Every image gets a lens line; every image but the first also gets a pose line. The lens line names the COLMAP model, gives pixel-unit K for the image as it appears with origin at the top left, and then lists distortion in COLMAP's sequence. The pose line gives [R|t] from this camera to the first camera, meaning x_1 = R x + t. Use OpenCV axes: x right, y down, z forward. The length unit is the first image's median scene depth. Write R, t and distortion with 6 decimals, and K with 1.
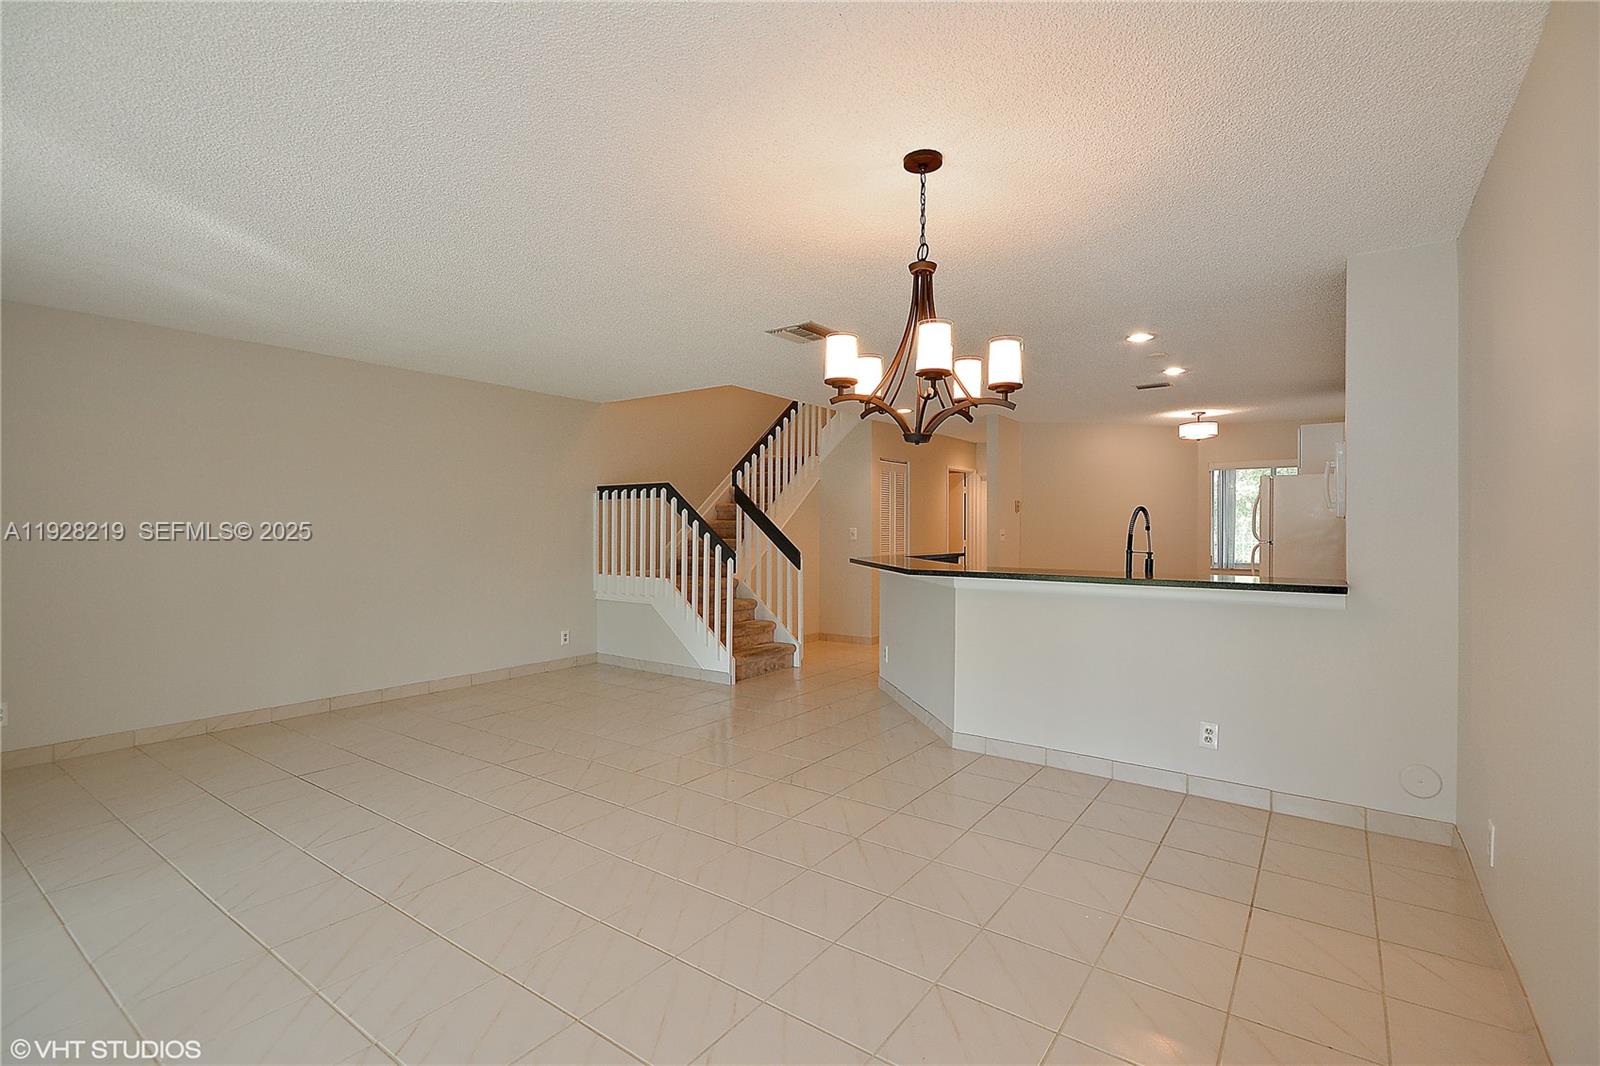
lens RADIAL K [[735.8, 0, 800.0], [0, 735.8, 533.0], [0, 0, 1]] dist [-0.001272, -0.000081]
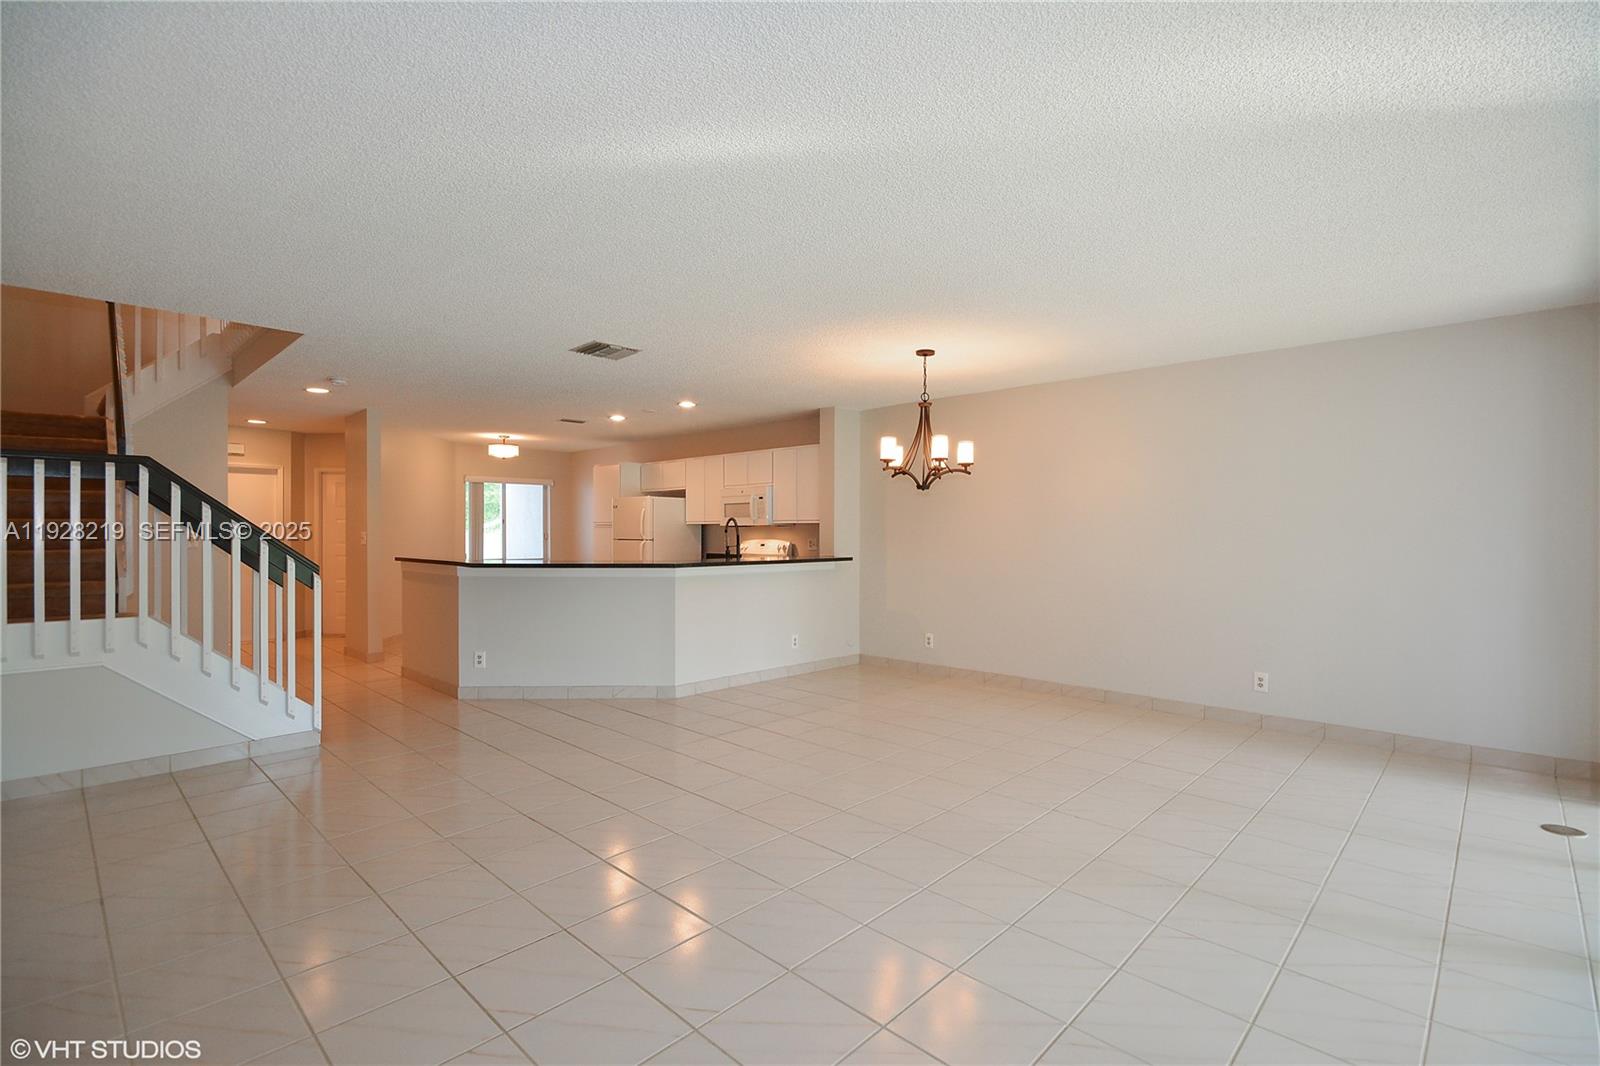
lens RADIAL K [[735.8, 0, 800.0], [0, 735.8, 533.0], [0, 0, 1]] dist [-0.001272, -0.000081]
pose [[0.146734, -0.006233, 0.989156, -0.748014], [0.006099, 0.999967, 0.005397, -0.007558], [-0.989157, 0.005241, 0.146767, 0.410583]]
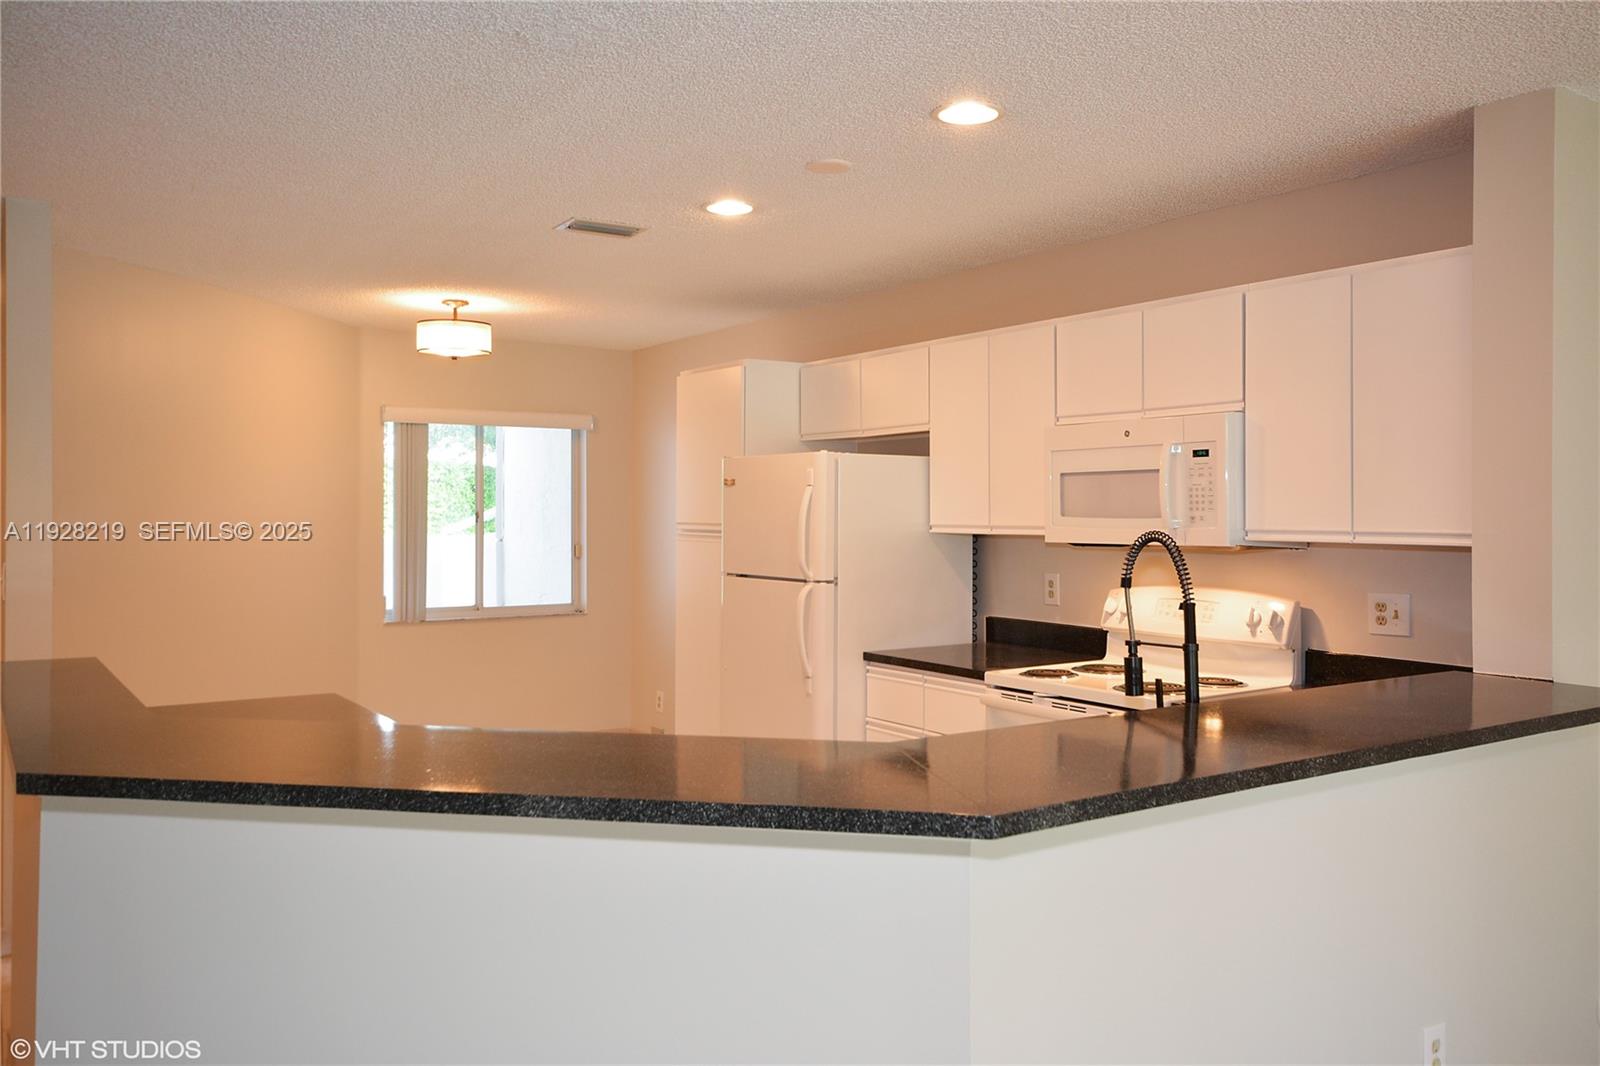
lens RADIAL K [[1246.9, 0, 800.0], [0, 1246.9, 533.0], [0, 0, 1]] dist [-0.003179, -0.001369]
pose [[0.348576, -0.017718, 0.937113, -0.174580], [0.005024, 0.999842, 0.017036, -0.032889], [-0.937267, -0.001230, 0.348610, 0.630000]]
